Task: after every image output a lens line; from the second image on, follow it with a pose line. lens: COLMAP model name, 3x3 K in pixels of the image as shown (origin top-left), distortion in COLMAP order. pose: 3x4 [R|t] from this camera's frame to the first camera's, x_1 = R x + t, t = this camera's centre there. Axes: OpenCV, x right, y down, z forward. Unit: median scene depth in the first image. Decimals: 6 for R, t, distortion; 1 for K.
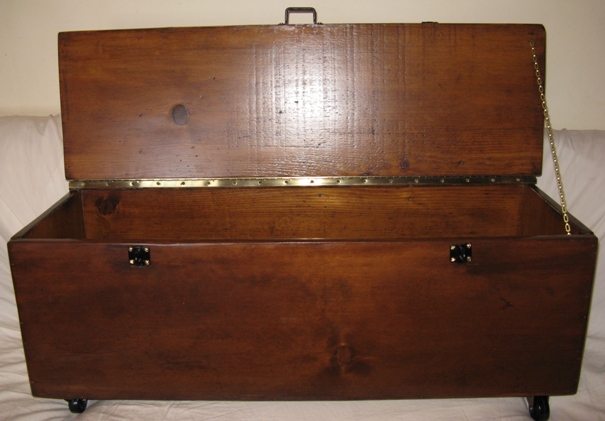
lens RADIAL K [[632.2, 0, 303.7], [0, 632.2, 211.7], [0, 0, 1]] dist [-0.120431, 0.000000]
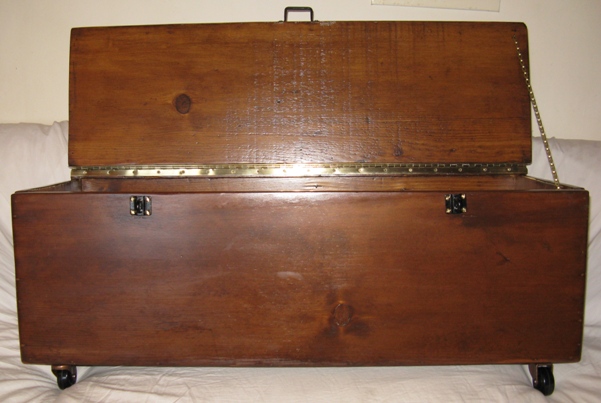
lens RADIAL K [[640.8, 0, 298.6], [0, 640.8, 200.6], [0, 0, 1]] dist [-0.125990, 0.000000]
pose [[0.999976, 0.005364, 0.004406, -0.008710], [-0.004482, 0.983604, -0.180287, 0.212297], [-0.005301, 0.180263, 0.983604, -0.015586]]
